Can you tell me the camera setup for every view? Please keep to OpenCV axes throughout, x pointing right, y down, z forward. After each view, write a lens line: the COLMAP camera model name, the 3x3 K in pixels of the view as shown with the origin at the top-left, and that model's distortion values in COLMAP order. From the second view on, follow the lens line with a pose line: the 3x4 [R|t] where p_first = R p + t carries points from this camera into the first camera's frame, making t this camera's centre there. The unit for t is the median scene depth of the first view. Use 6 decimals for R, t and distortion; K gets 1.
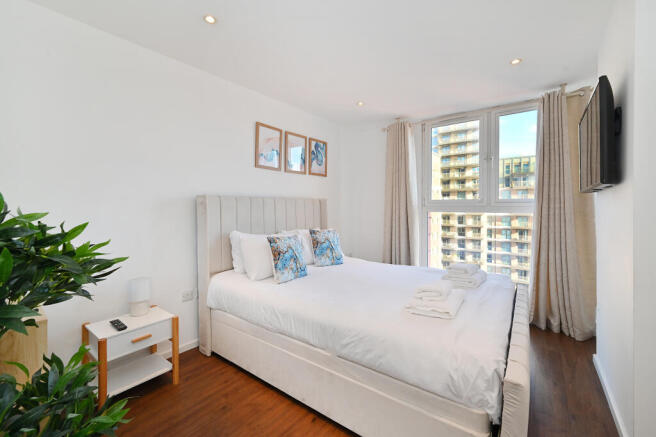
lens RADIAL K [[260.7, 0, 327.7], [0, 260.7, 213.2], [0, 0, 1]] dist [0.002420, -0.000211]
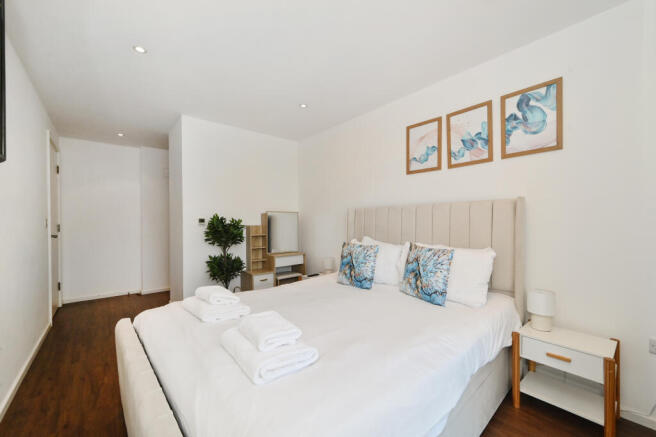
lens RADIAL K [[260.7, 0, 327.3], [0, 260.7, 218.3], [0, 0, 1]] dist [0.002420, -0.000211]
pose [[-0.202095, 0.013555, -0.979272, 0.591556], [-0.000565, 0.999902, 0.013957, -0.020252], [0.979366, 0.003374, -0.202068, 0.724364]]
